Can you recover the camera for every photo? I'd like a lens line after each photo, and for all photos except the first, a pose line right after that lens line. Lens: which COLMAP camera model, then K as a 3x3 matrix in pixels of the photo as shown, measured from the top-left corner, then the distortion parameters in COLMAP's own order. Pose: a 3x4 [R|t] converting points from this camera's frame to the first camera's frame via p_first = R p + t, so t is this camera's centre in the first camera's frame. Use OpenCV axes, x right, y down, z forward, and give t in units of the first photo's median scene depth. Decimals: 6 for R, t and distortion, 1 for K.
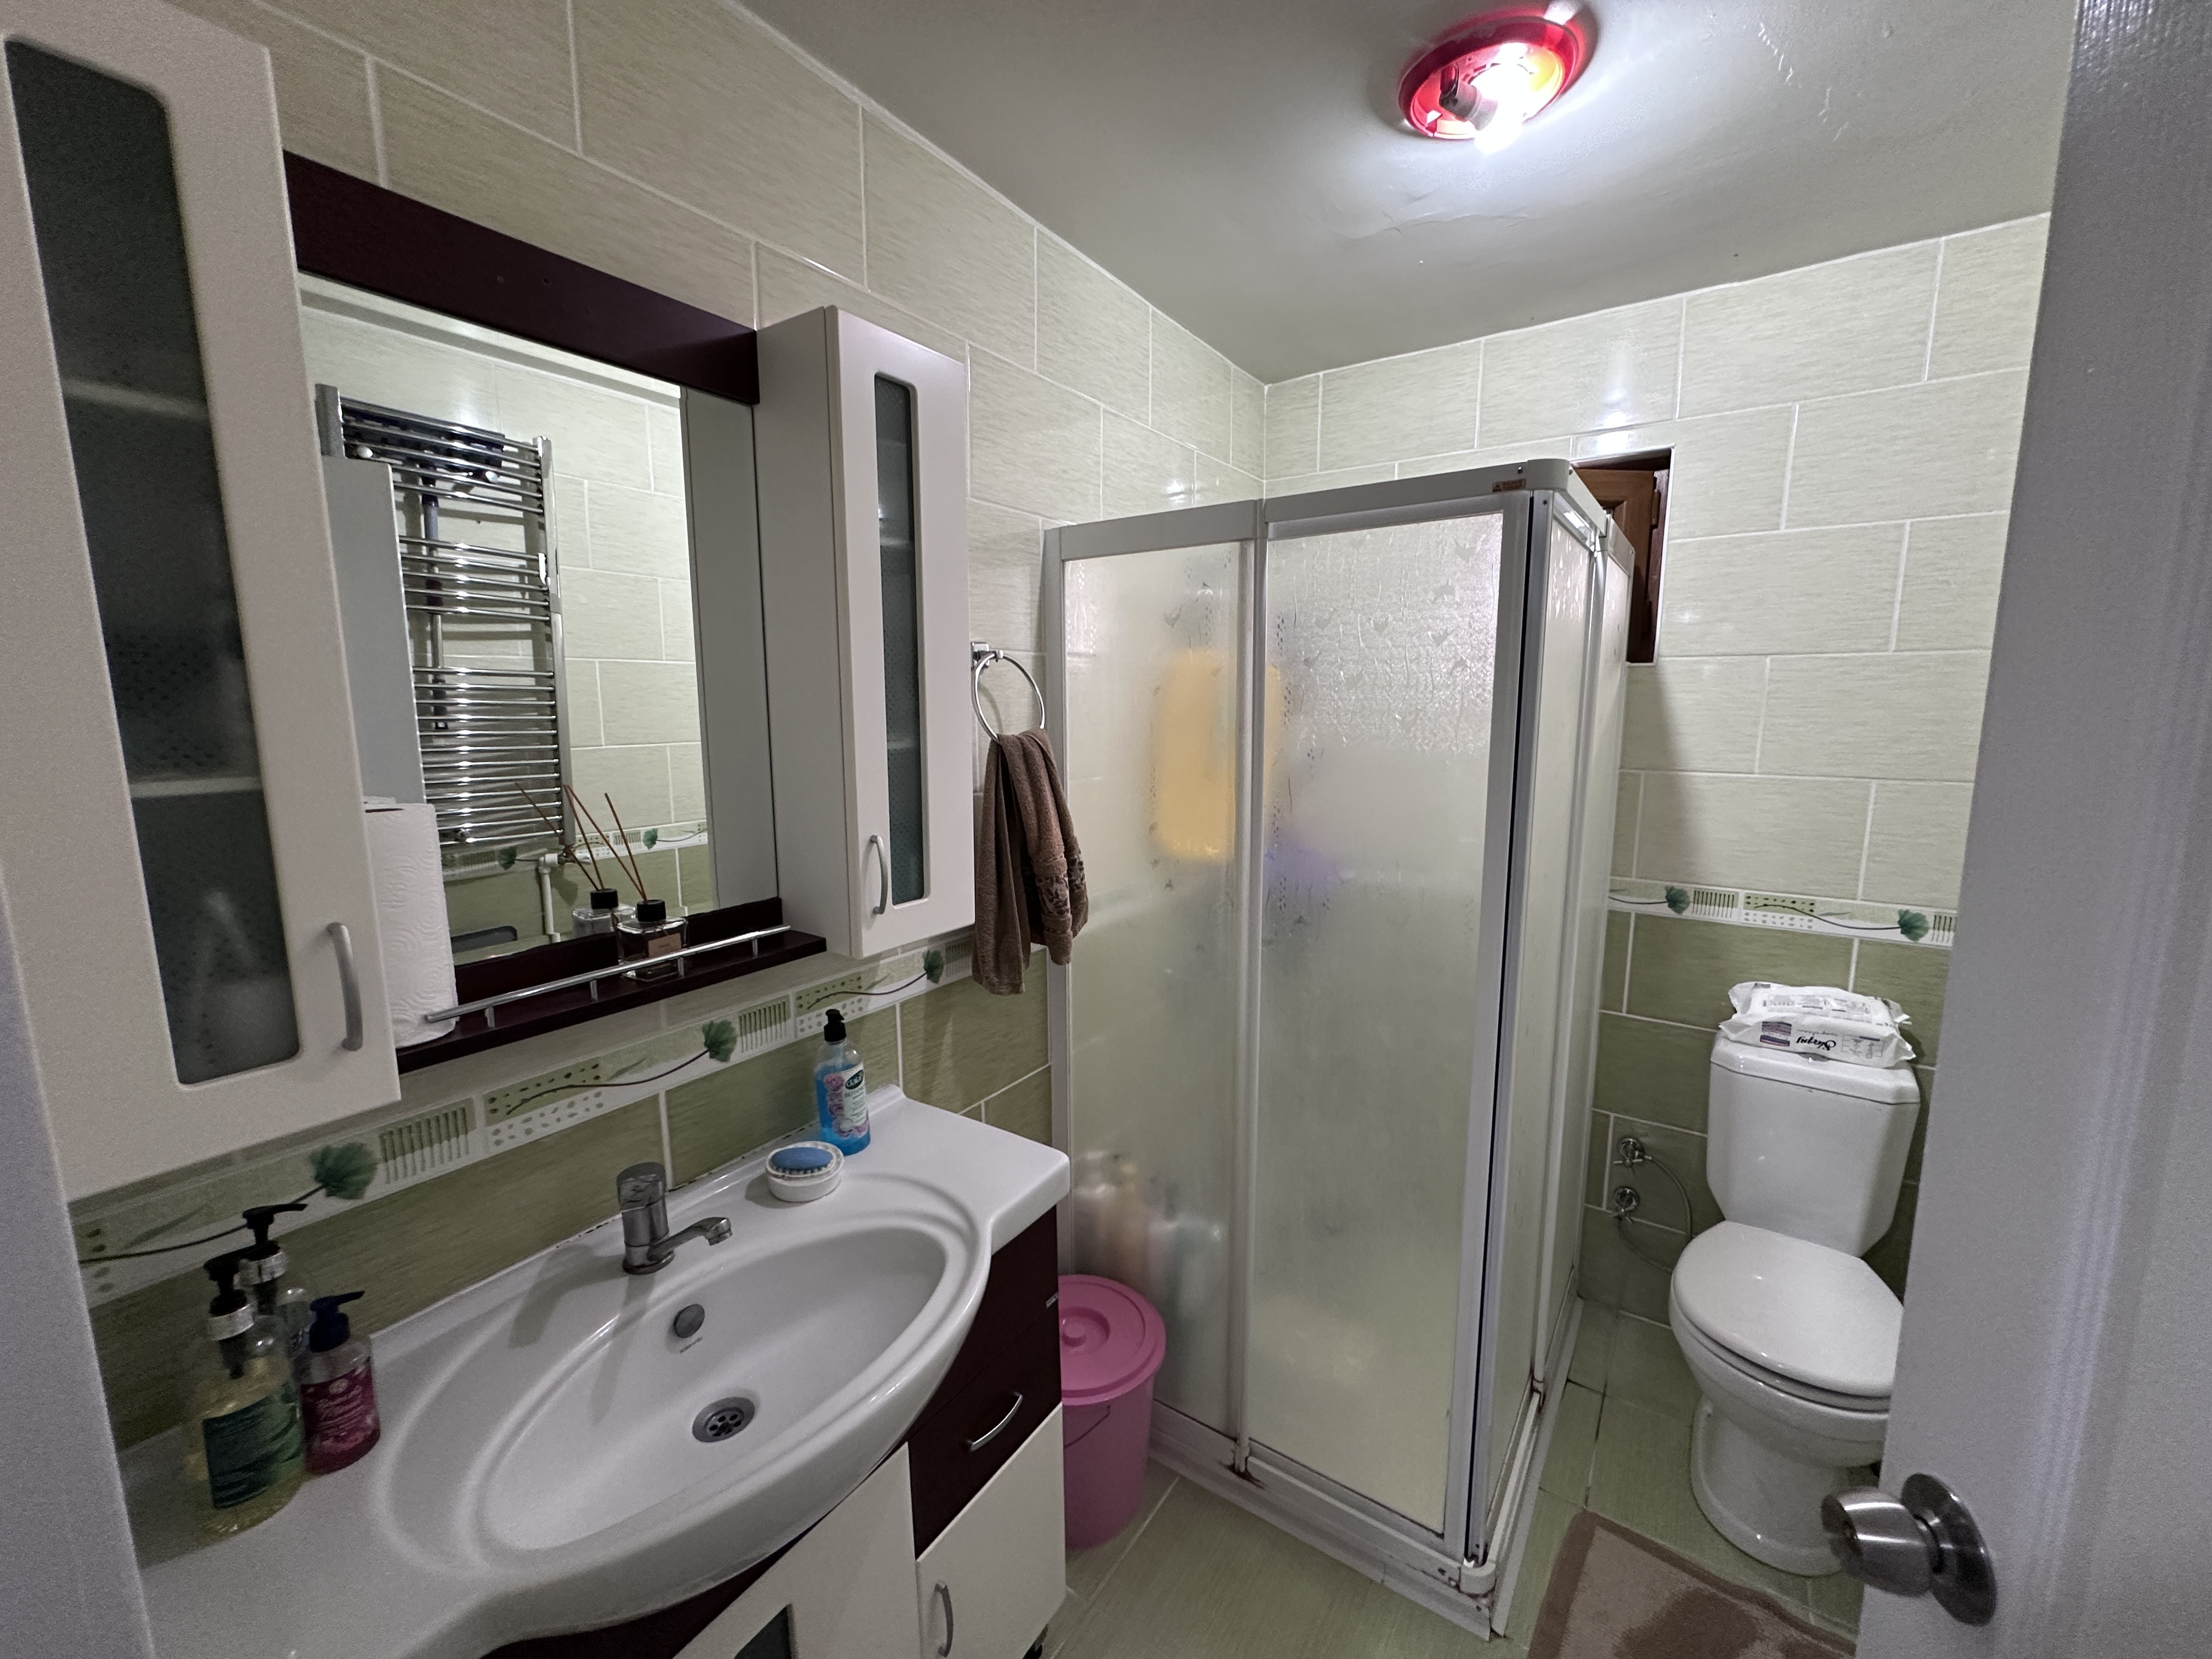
lens RADIAL K [[884.4, 0, 1103.6], [0, 884.4, 830.1], [0, 0, 1]] dist [-0.003024, 0.000430]
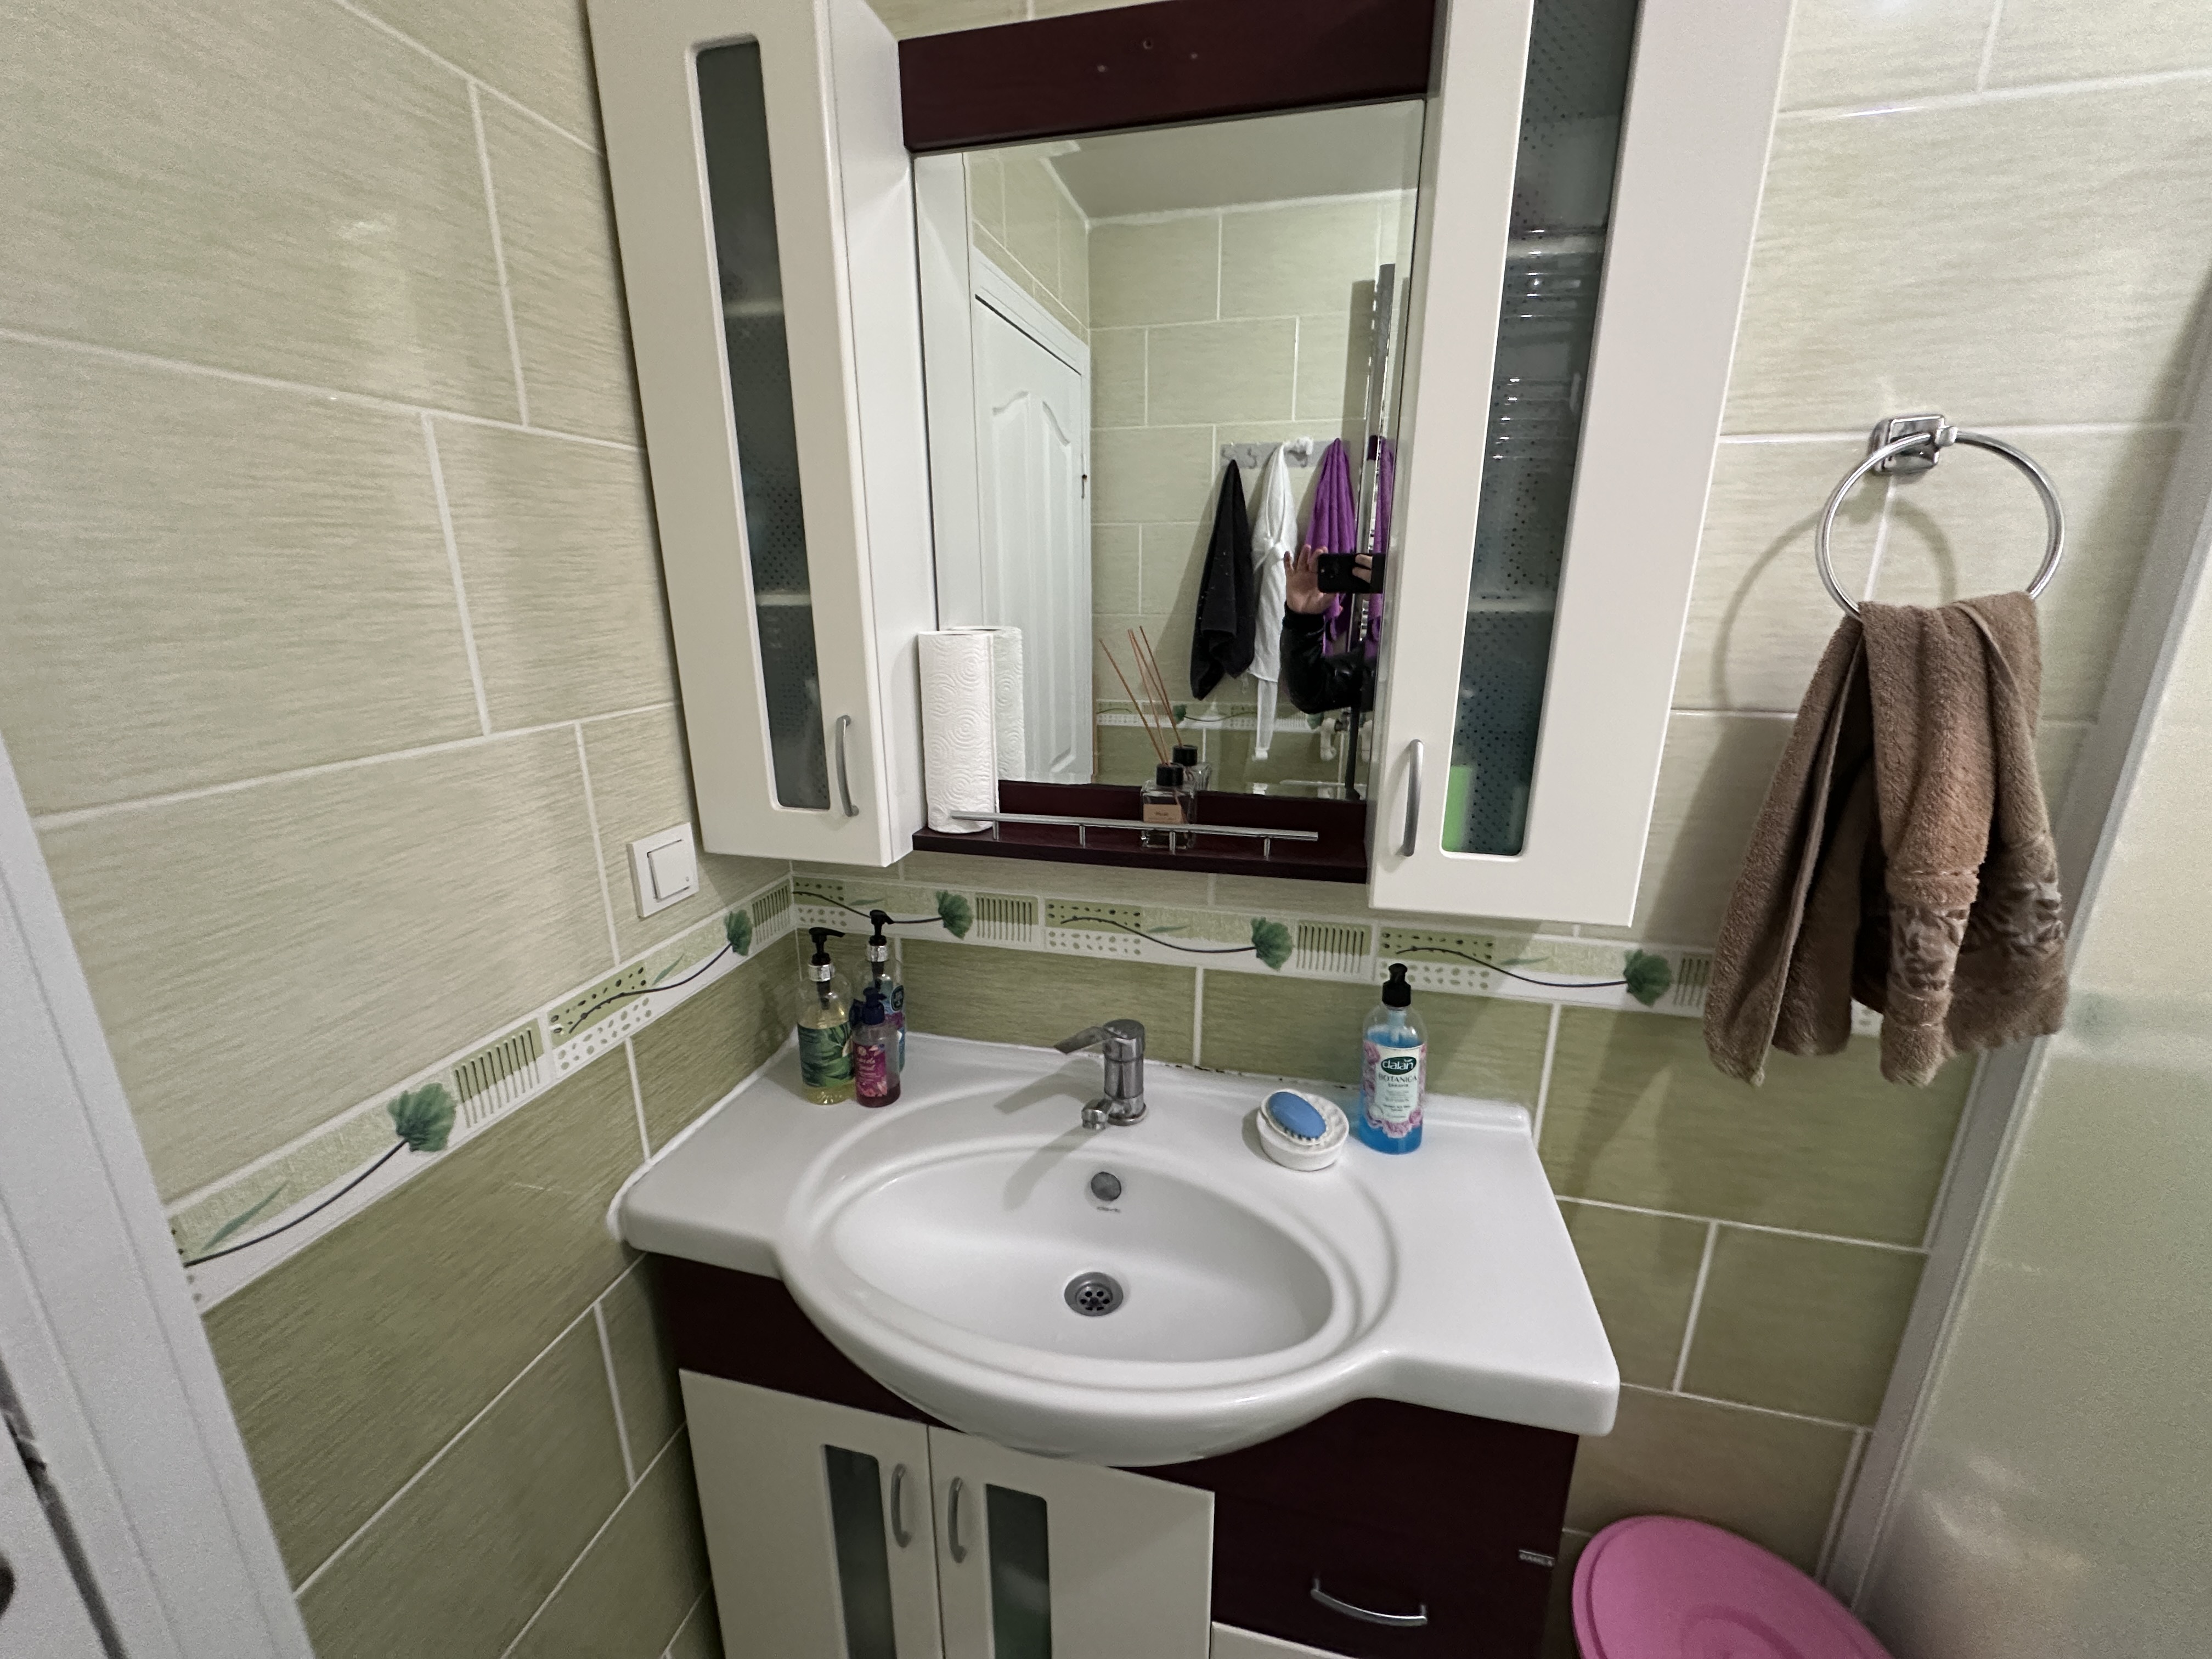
lens RADIAL K [[884.4, 0, 1104.8], [0, 884.4, 829.3], [0, 0, 1]] dist [-0.003024, 0.000430]
pose [[0.351228, 0.260485, -0.899326, 0.199383], [-0.139218, 0.964372, 0.224955, -0.033722], [0.925882, 0.046192, 0.374978, 0.380171]]
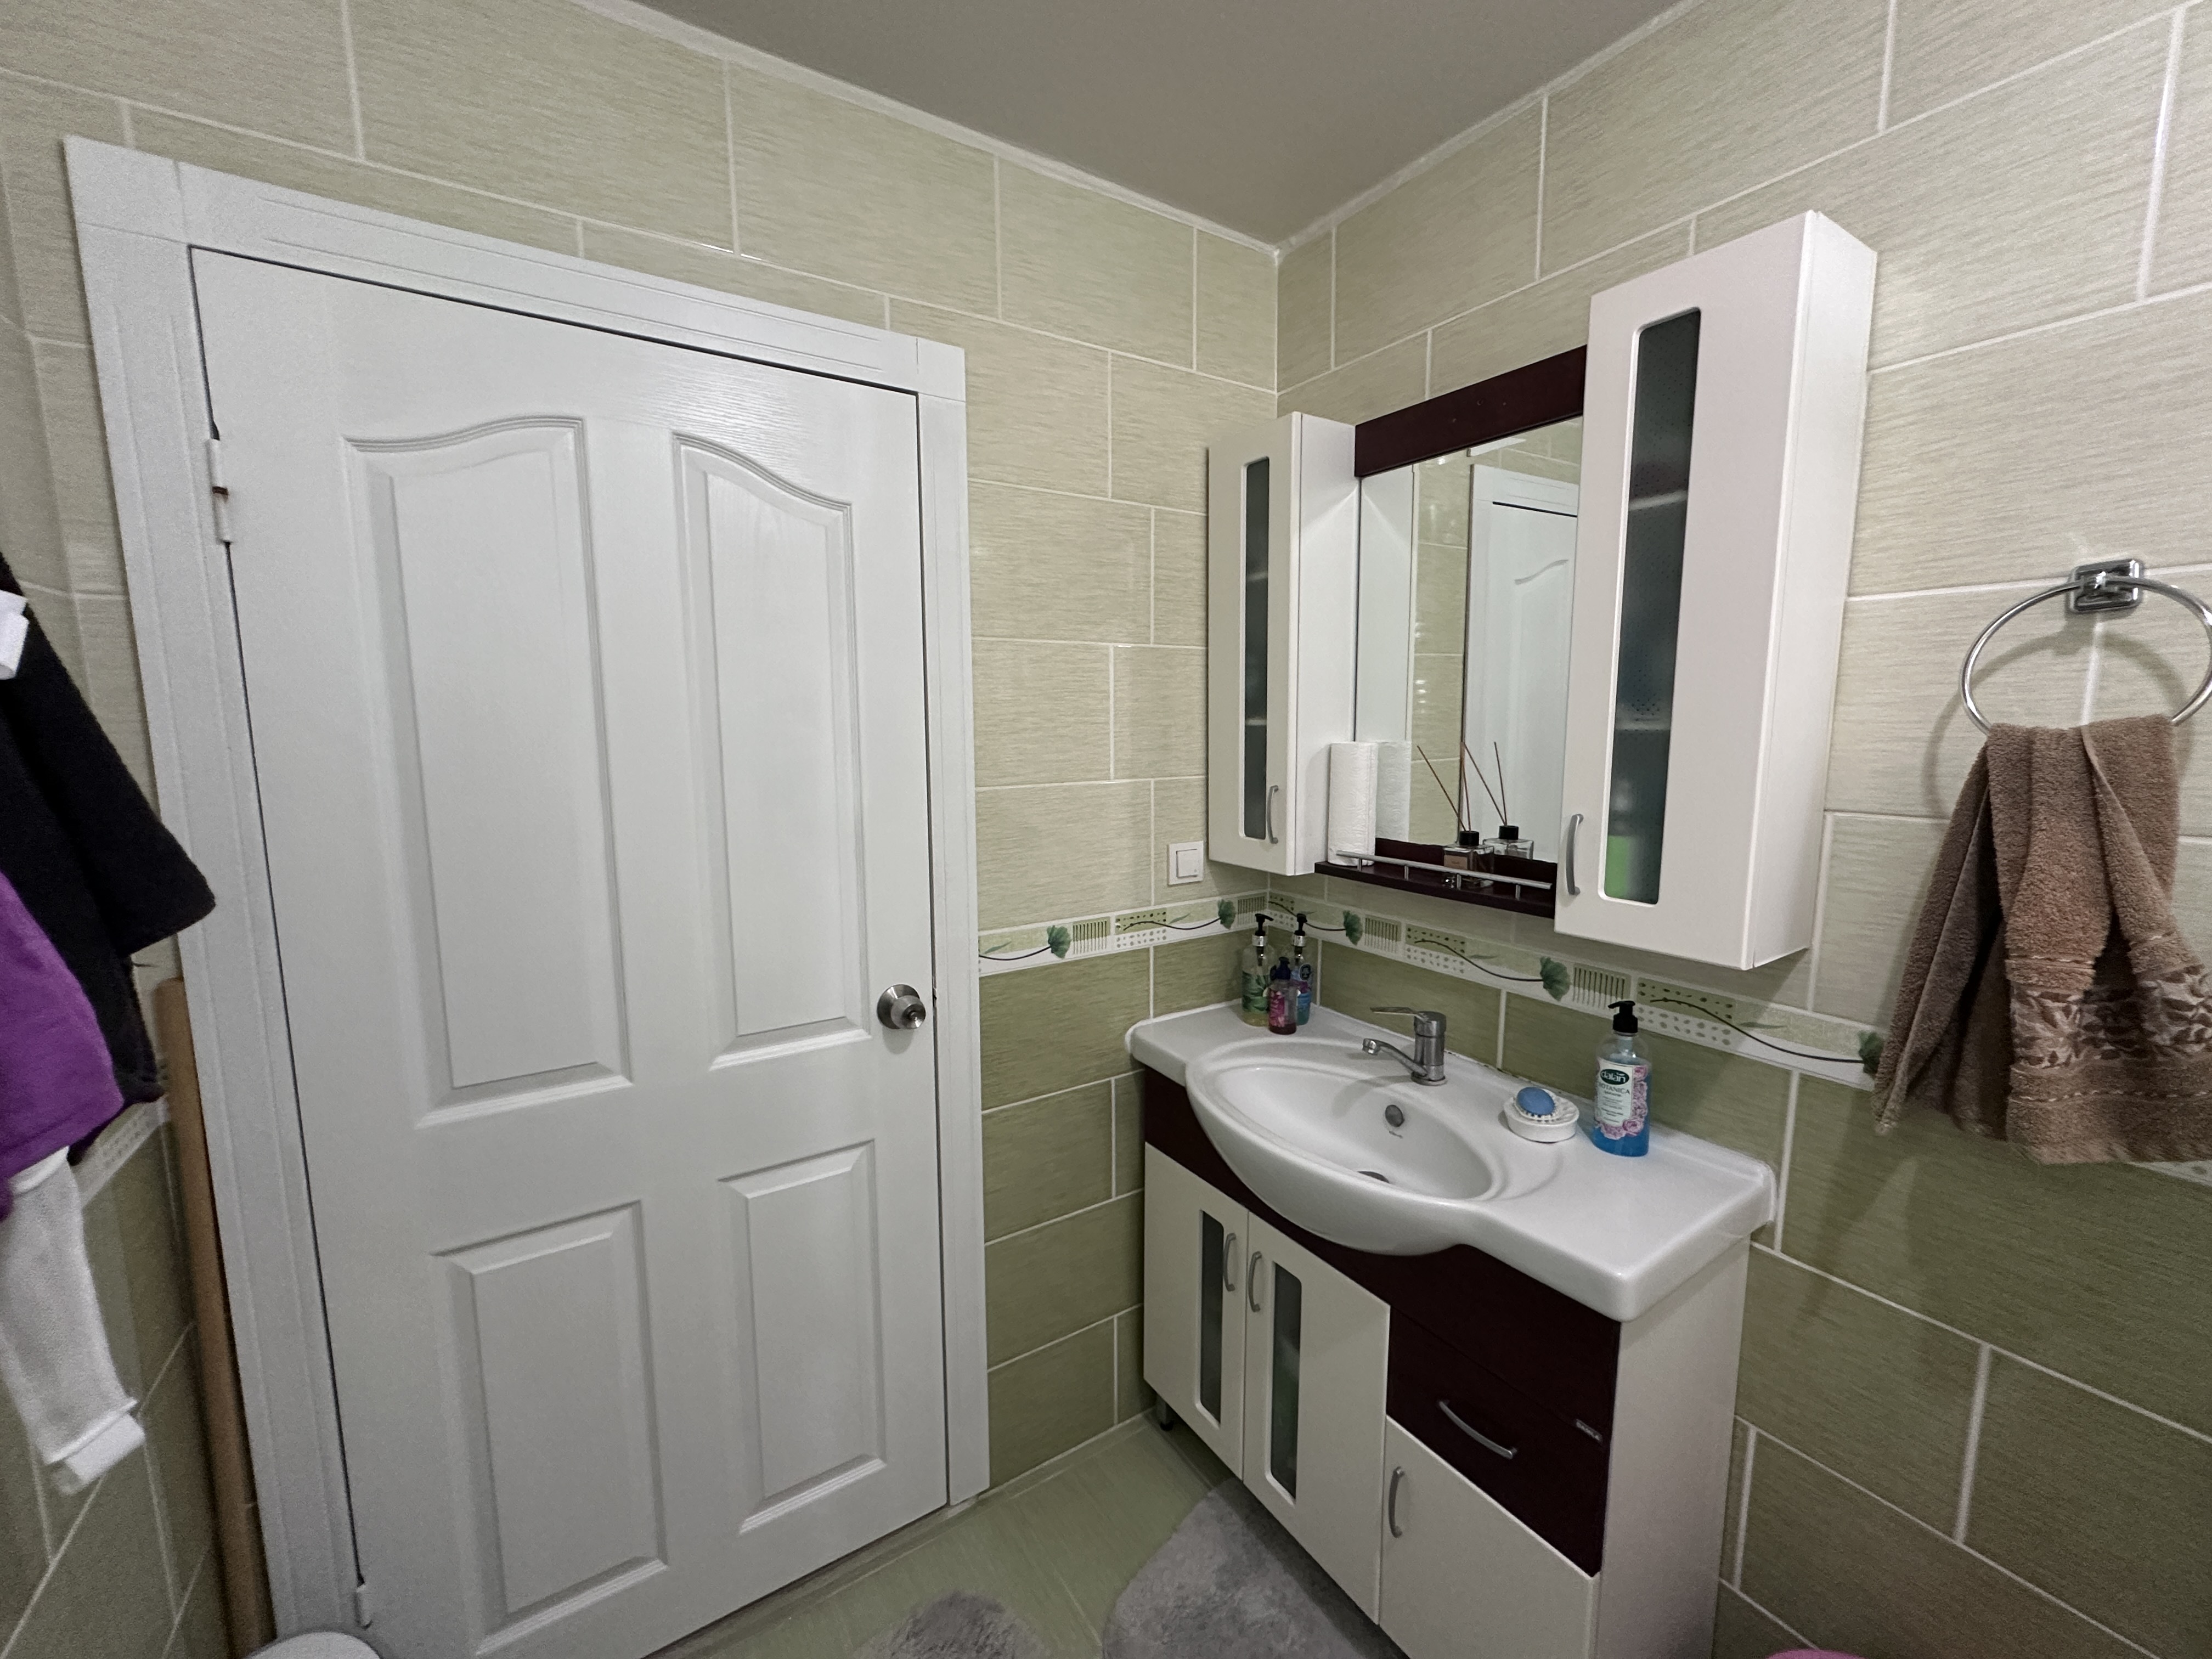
lens RADIAL K [[884.4, 0, 1105.4], [0, 884.4, 830.6], [0, 0, 1]] dist [-0.003024, 0.000430]
pose [[-0.383570, 0.127695, -0.914641, 0.608815], [-0.127521, 0.973584, 0.189402, -0.068839], [0.914665, 0.189285, -0.357154, 0.623234]]
